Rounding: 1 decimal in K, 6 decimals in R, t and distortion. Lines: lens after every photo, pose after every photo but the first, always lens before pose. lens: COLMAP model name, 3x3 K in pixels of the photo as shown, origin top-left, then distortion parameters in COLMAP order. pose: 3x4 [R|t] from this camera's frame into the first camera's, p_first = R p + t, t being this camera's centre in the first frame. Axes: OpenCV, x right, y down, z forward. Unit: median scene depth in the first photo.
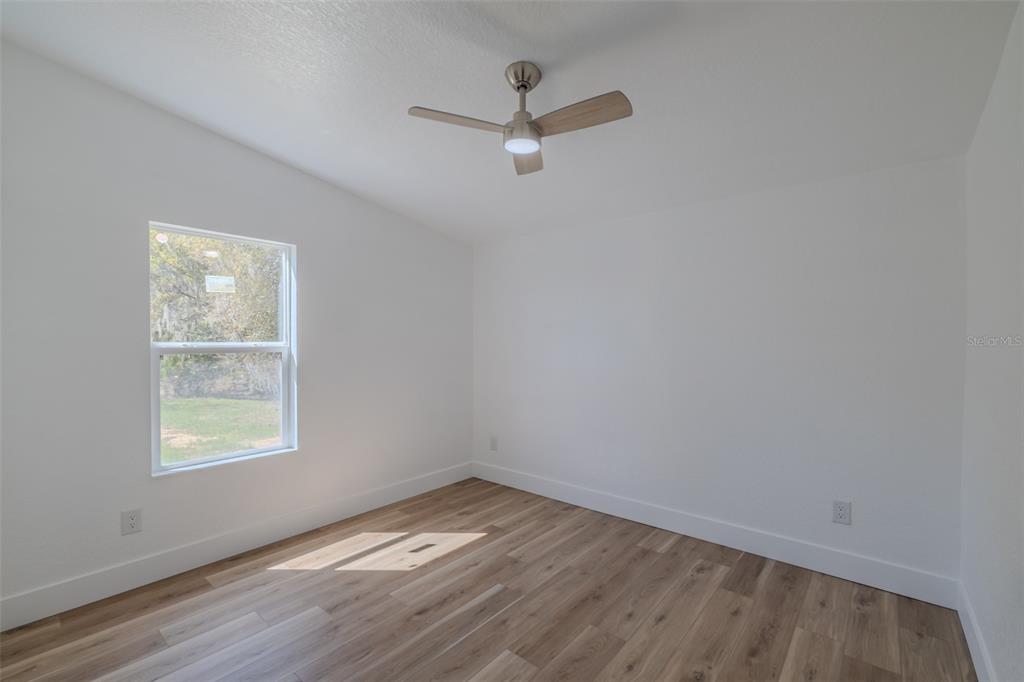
lens RADIAL K [[438.5, 0, 519.5], [0, 438.5, 329.6], [0, 0, 1]] dist [-0.000609, -0.000061]
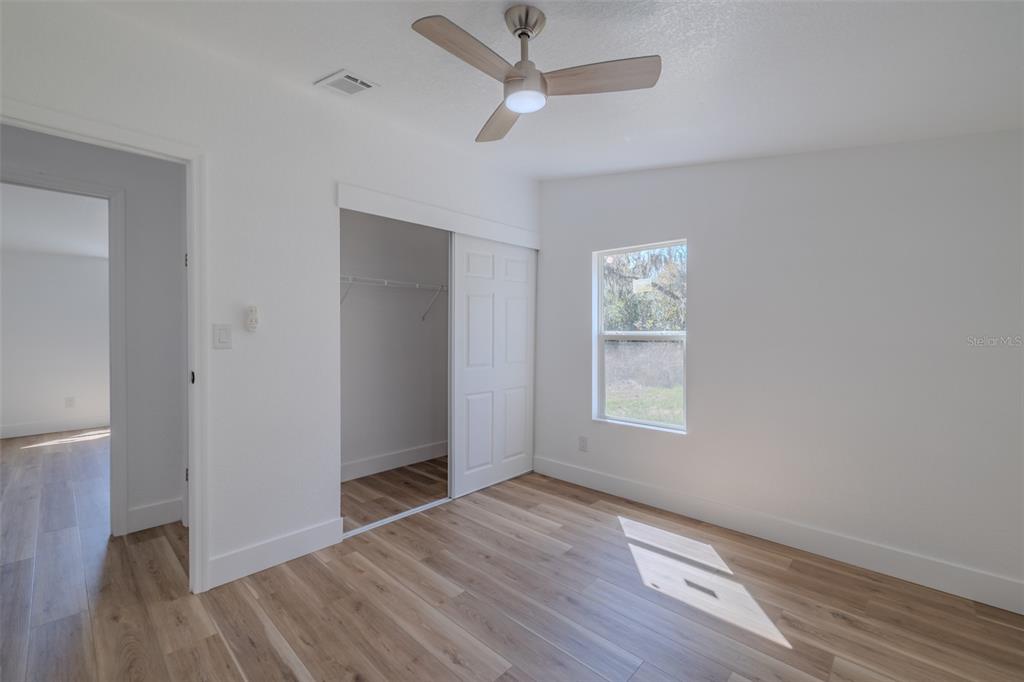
lens RADIAL K [[438.5, 0, 519.5], [0, 438.5, 329.6], [0, 0, 1]] dist [-0.000609, -0.000061]
pose [[-0.056972, -0.002583, -0.998372, 0.599139], [0.025429, 0.999668, -0.004038, 0.021708], [0.998052, -0.025618, -0.056887, 0.731581]]
